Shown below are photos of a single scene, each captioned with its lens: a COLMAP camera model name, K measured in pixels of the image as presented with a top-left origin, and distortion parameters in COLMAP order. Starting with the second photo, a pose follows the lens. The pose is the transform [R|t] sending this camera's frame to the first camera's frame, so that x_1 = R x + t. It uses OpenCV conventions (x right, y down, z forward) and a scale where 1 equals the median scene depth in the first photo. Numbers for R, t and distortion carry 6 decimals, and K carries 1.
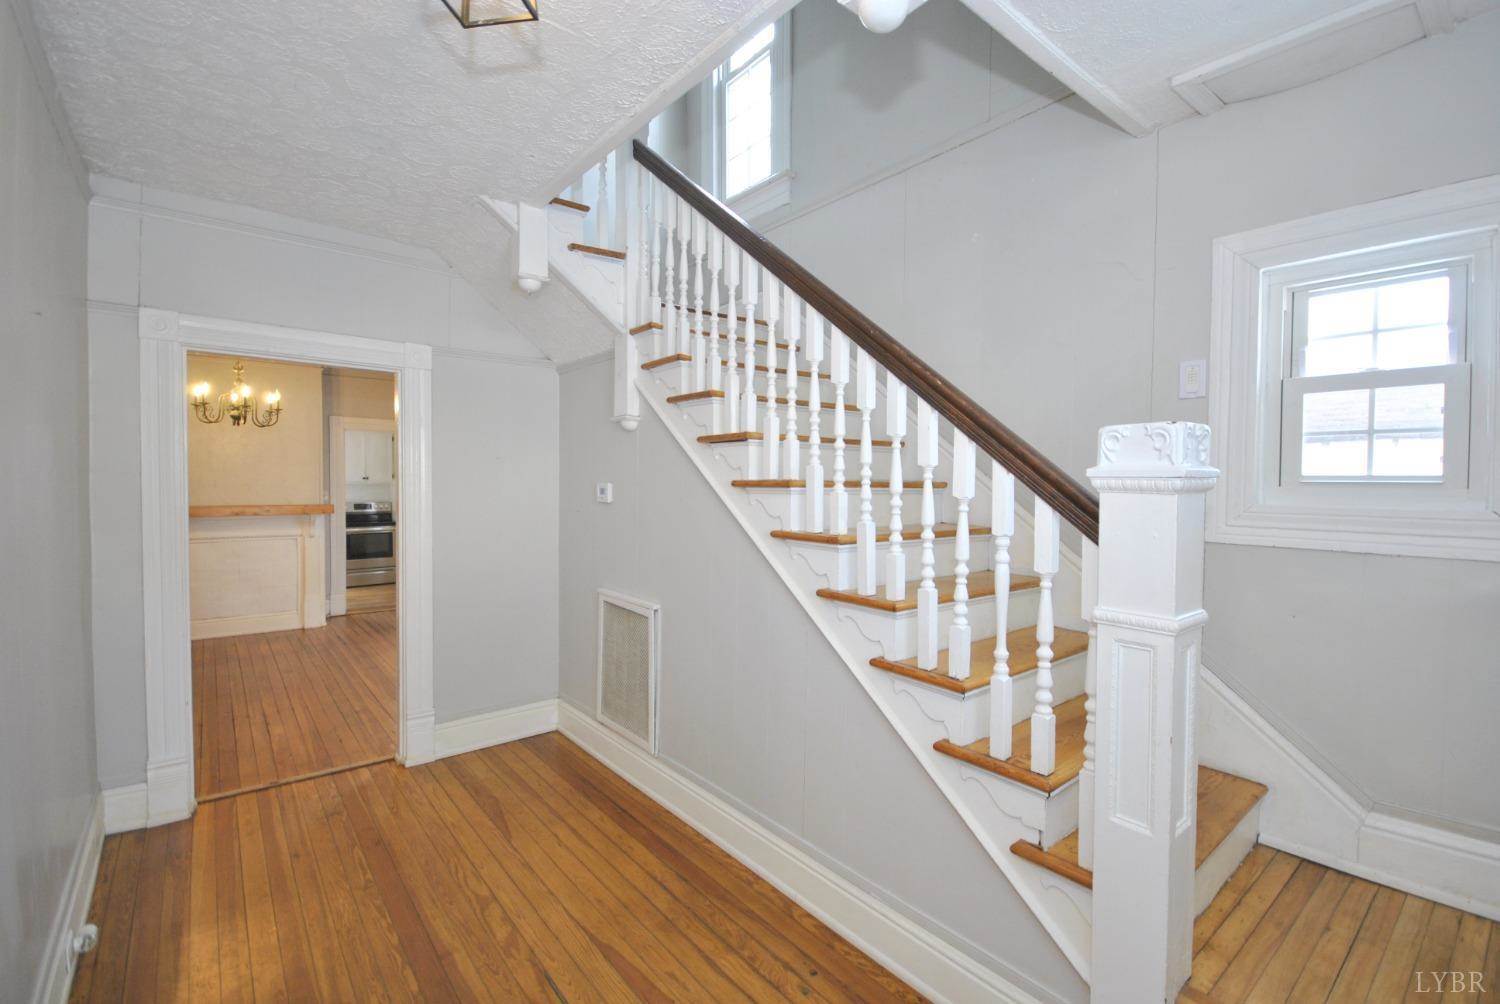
lens RADIAL K [[659.3, 0, 758.4], [0, 659.3, 498.8], [0, 0, 1]] dist [-0.002301, -0.001317]
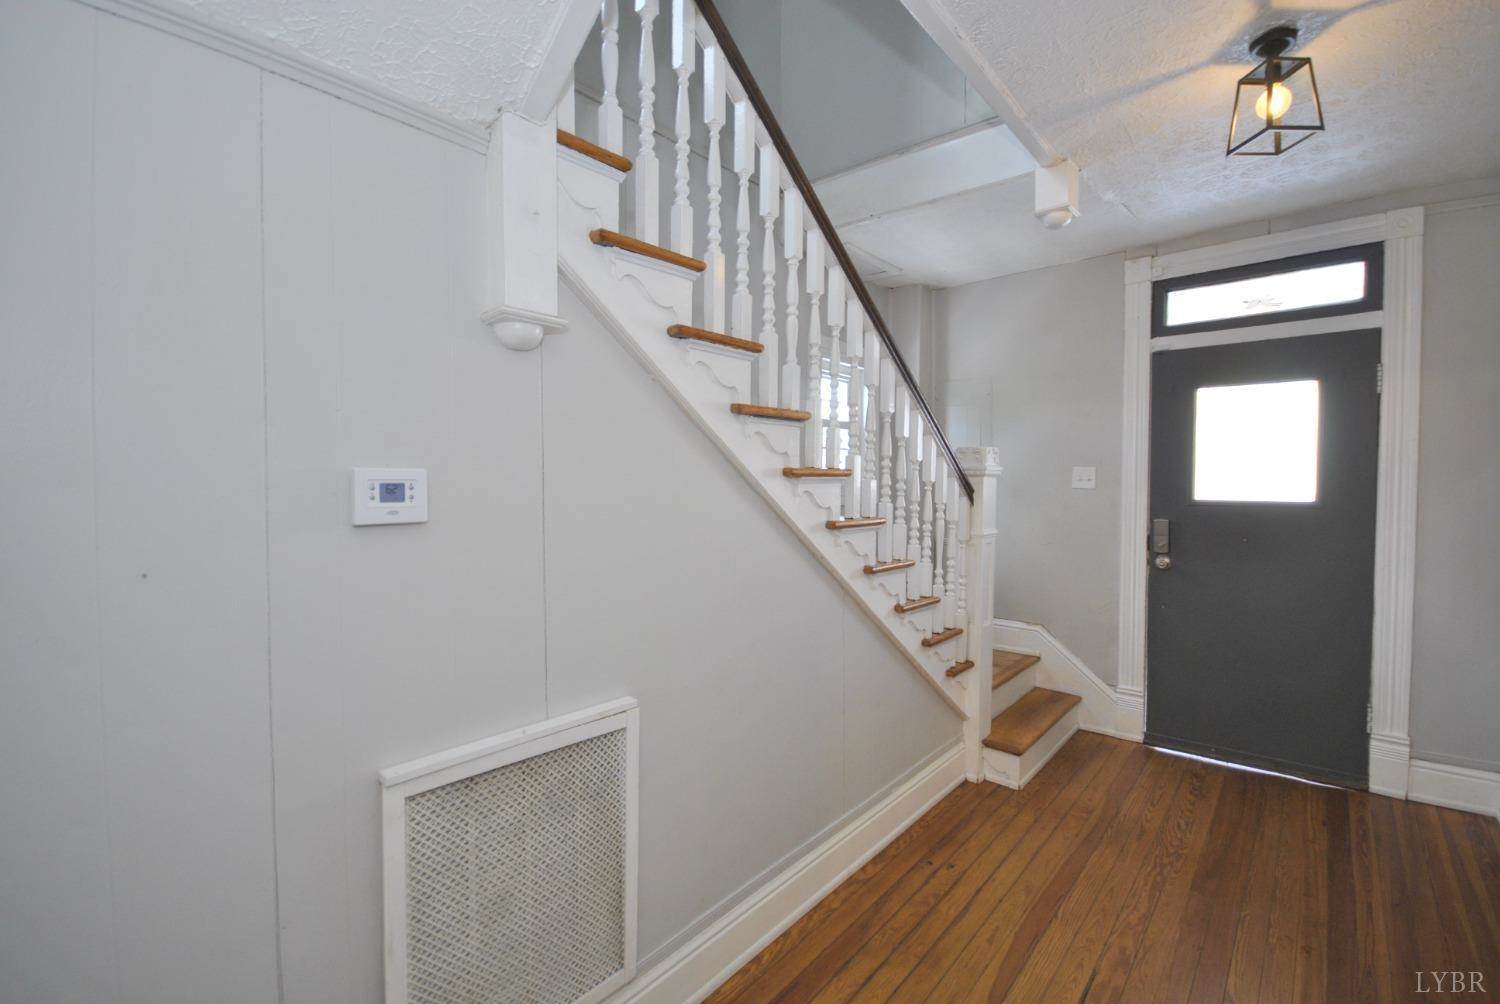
lens RADIAL K [[659.7, 0, 766.1], [0, 659.7, 499.7], [0, 0, 1]] dist [0.004551, -0.004711]
pose [[-0.181419, -0.036366, 0.982733, -0.983384], [0.021523, 0.998930, 0.040938, -0.028095], [-0.983170, 0.028578, -0.180442, 1.388711]]
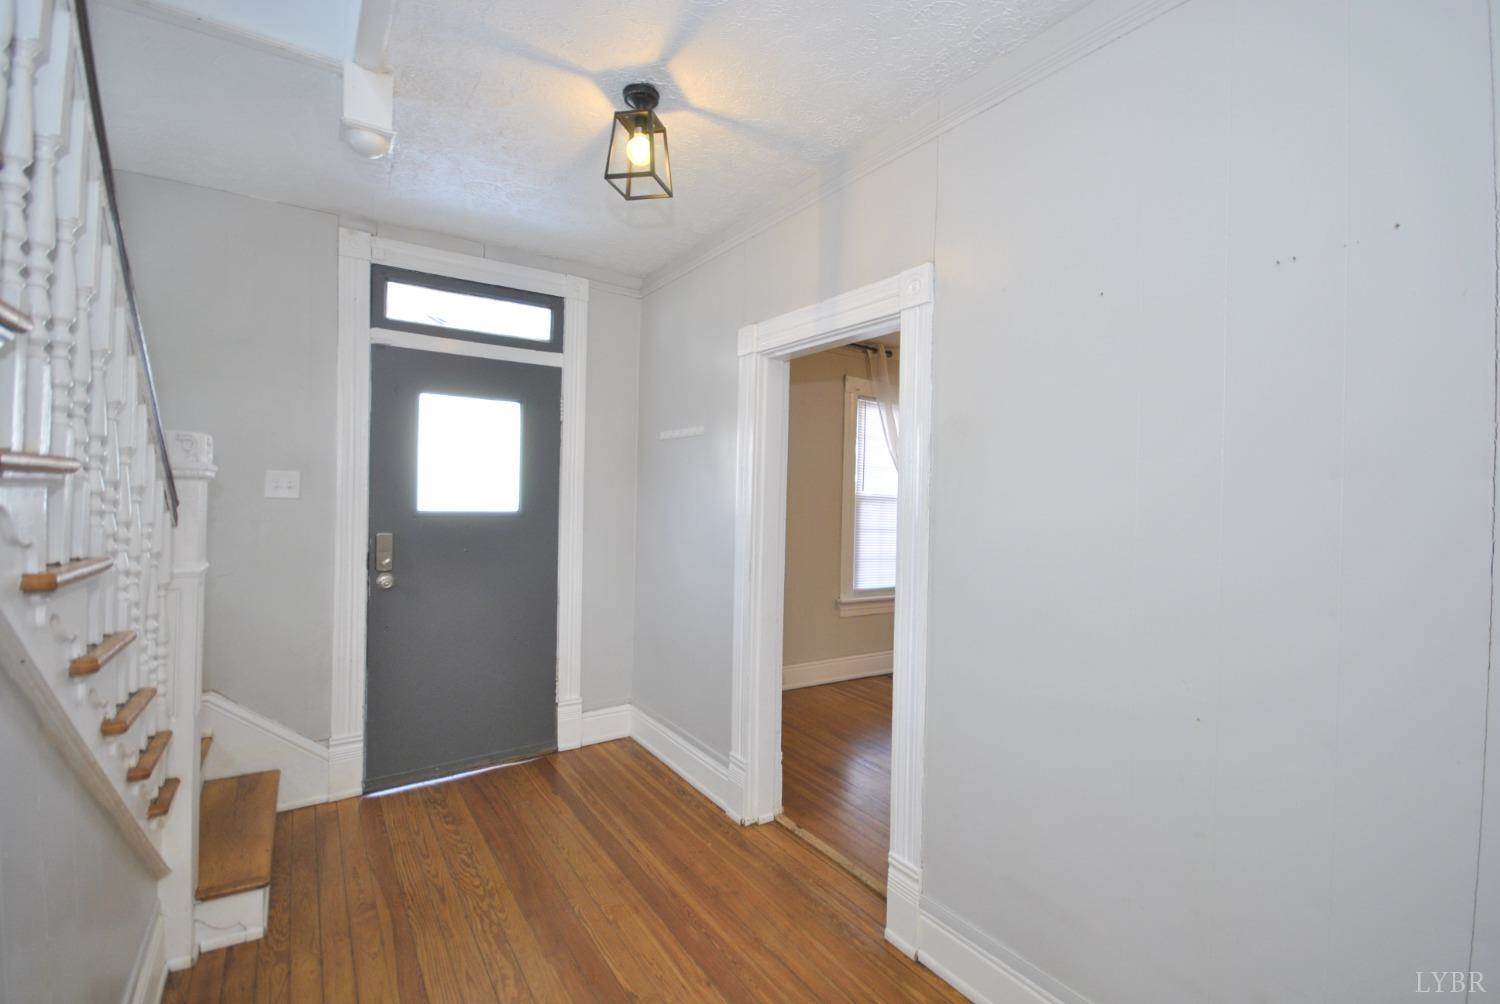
lens RADIAL K [[659.3, 0, 758.4], [0, 659.3, 498.8], [0, 0, 1]] dist [-0.002301, -0.001317]
pose [[-0.996425, -0.023138, 0.081247, -0.506609], [-0.020940, 0.999394, 0.027792, -0.025572], [-0.081841, 0.025991, -0.996306, 1.507671]]
